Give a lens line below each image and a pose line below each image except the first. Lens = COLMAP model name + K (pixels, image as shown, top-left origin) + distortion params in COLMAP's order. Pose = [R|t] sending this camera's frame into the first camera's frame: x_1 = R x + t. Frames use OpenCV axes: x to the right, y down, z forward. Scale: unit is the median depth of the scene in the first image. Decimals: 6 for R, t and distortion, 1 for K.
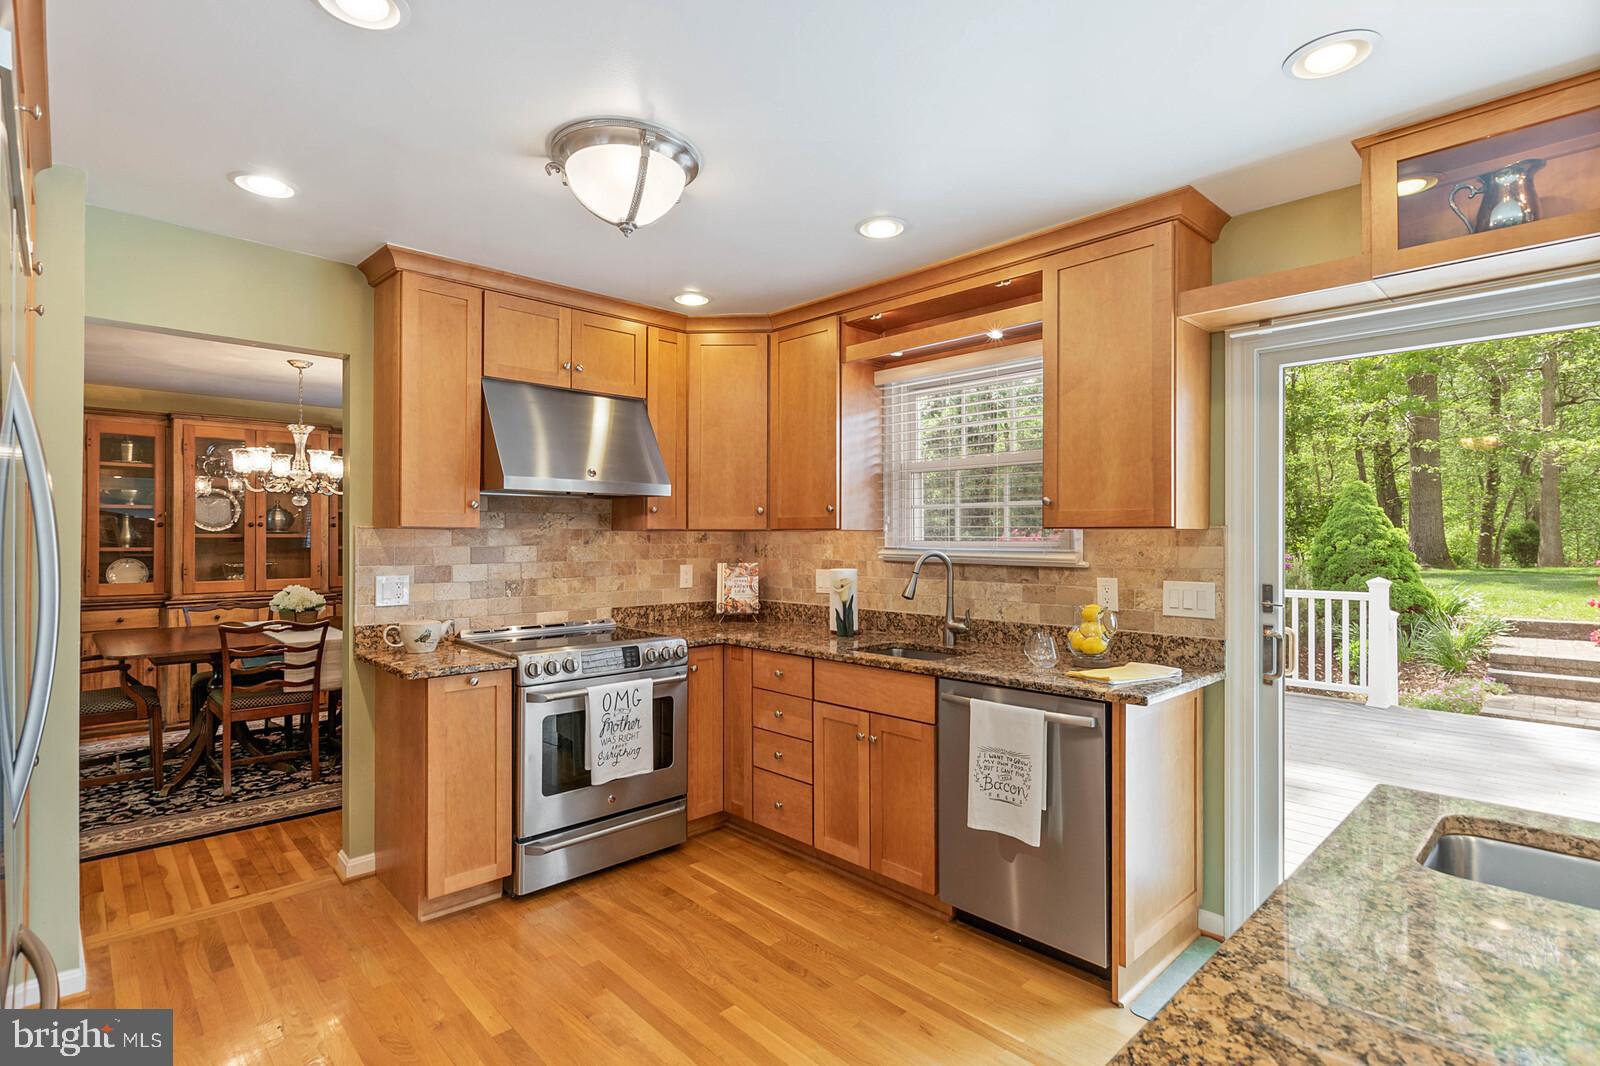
lens RADIAL K [[778.3, 0, 803.0], [0, 778.3, 534.7], [0, 0, 1]] dist [-0.000516, -0.000933]
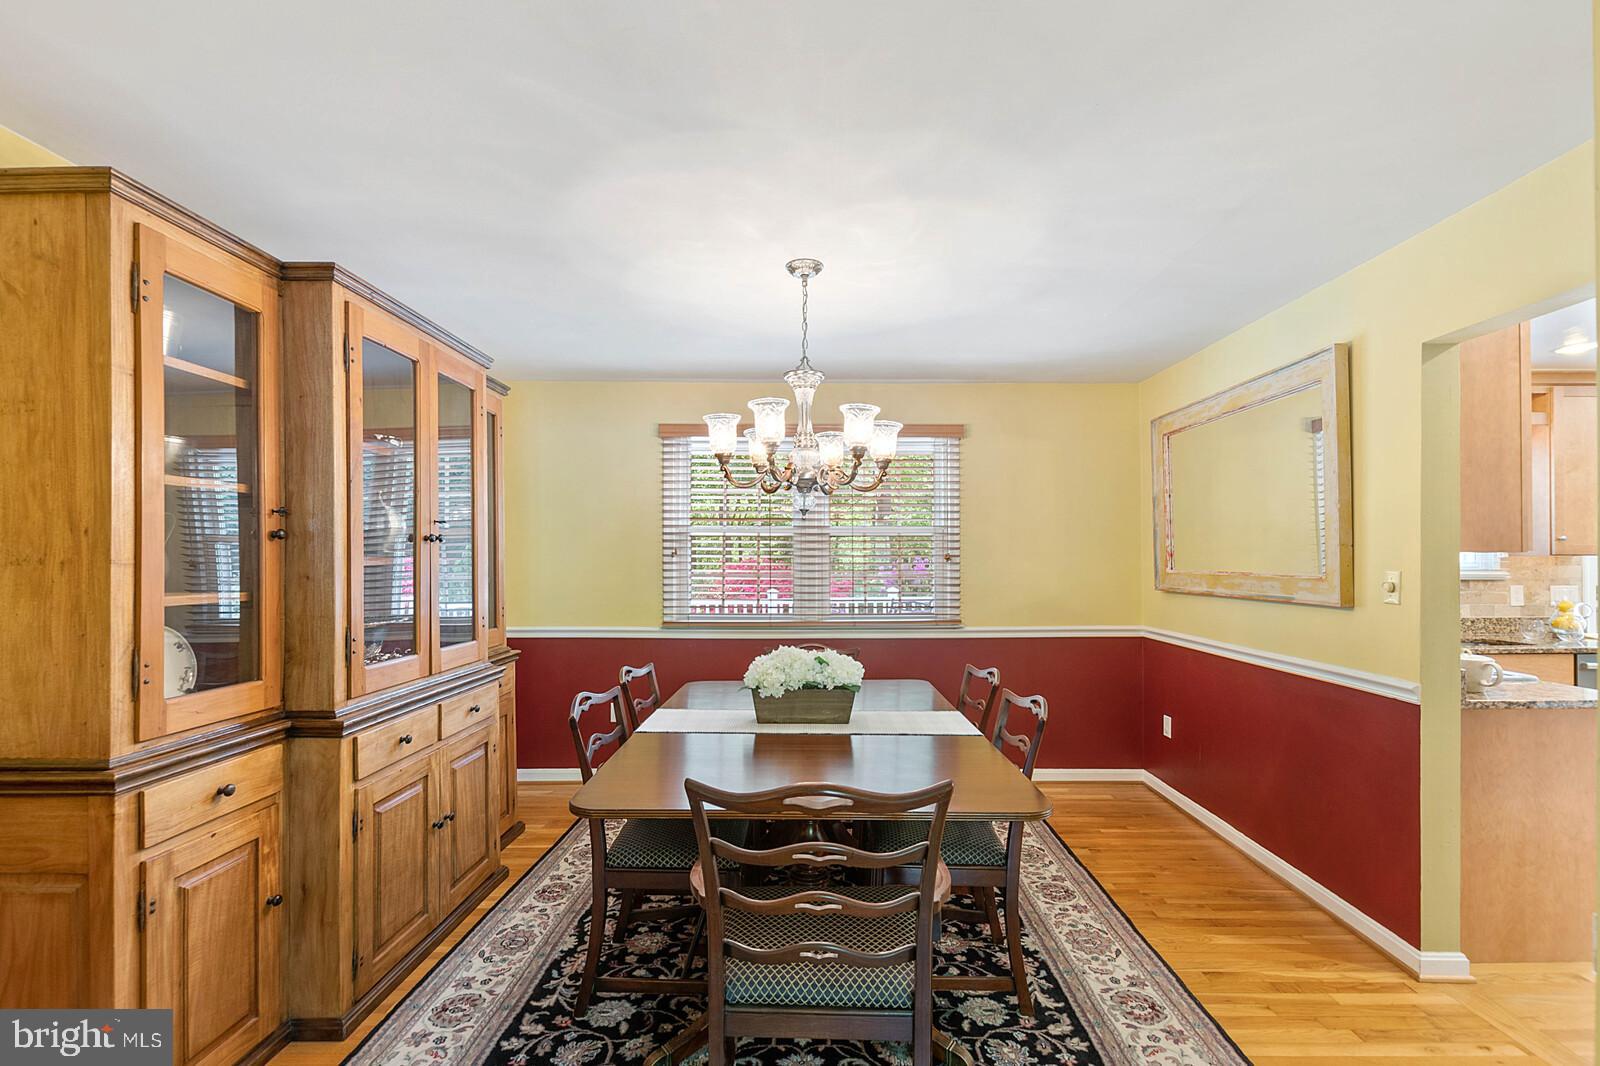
lens RADIAL K [[696.7, 0, 828.0], [0, 696.7, 555.6], [0, 0, 1]] dist [0.000286, -0.002729]
pose [[0.696232, 0.006796, 0.717784, -1.562290], [0.002286, 0.999929, -0.011685, 0.005643], [-0.717813, 0.009777, 0.696168, 0.956574]]
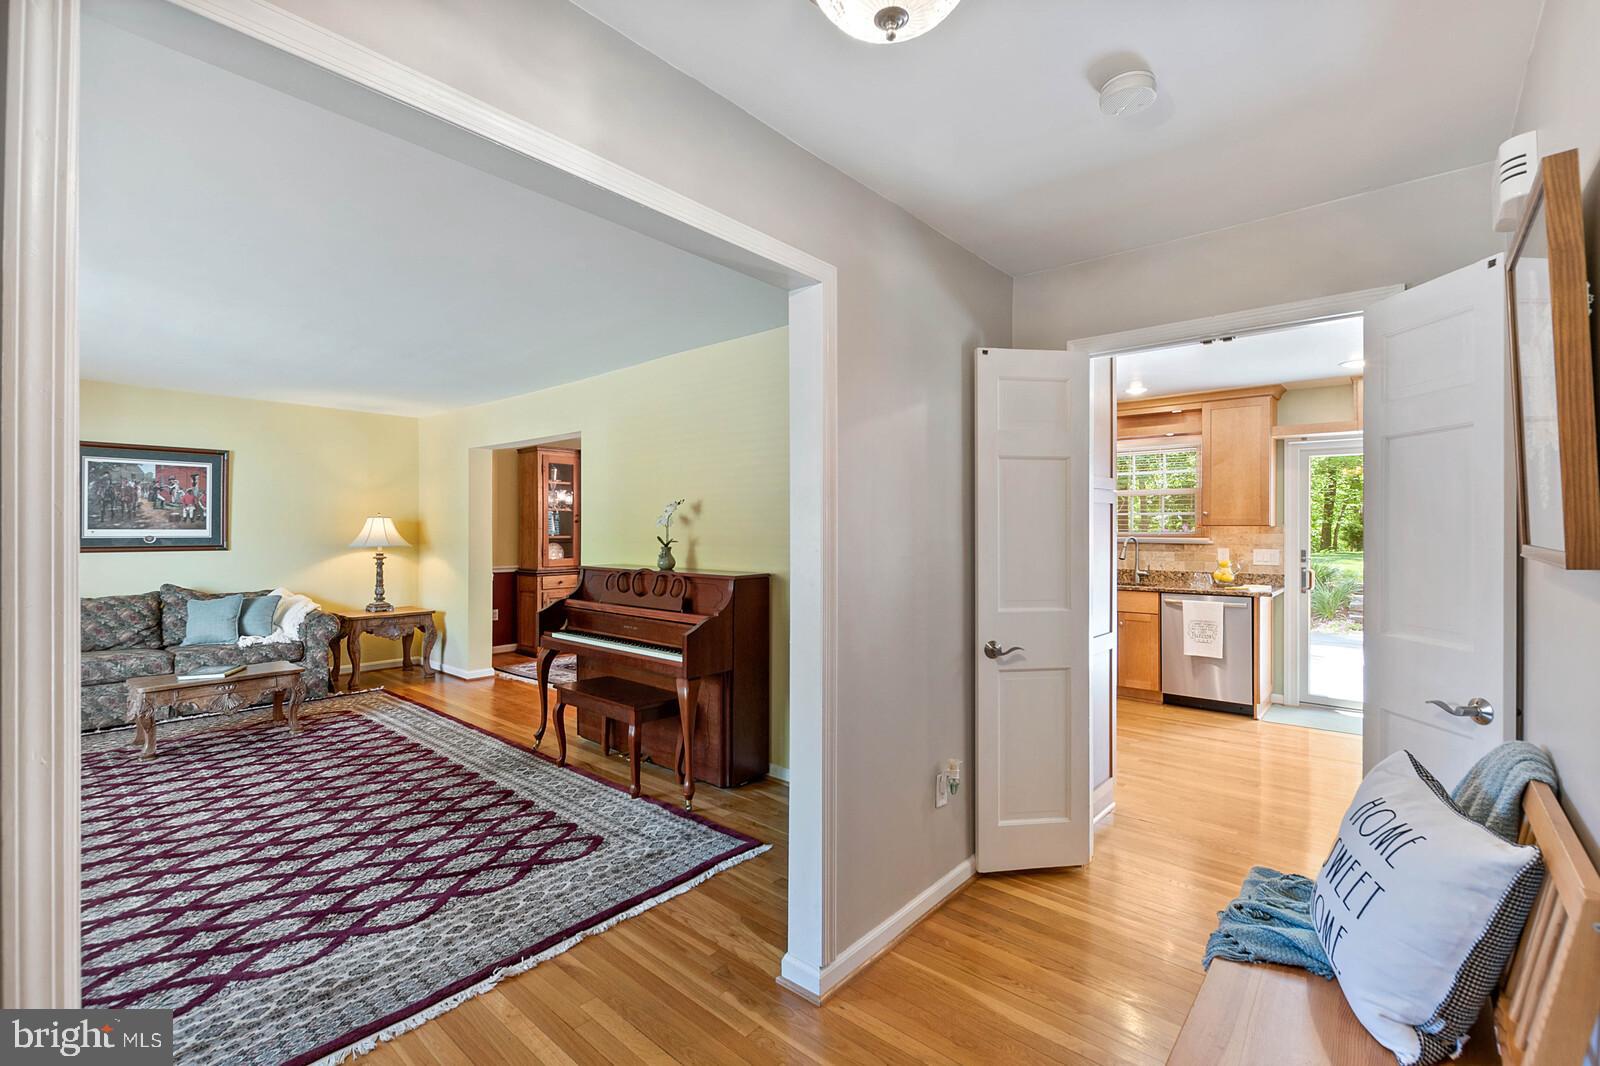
lens RADIAL K [[696.7, 0, 804.1], [0, 696.7, 530.6], [0, 0, 1]] dist [0.000286, -0.002729]
pose [[0.995635, 0.001648, 0.093318, -0.886353], [-0.001835, 0.999996, 0.001918, 0.004155], [-0.093315, -0.002081, 0.995634, -0.761963]]
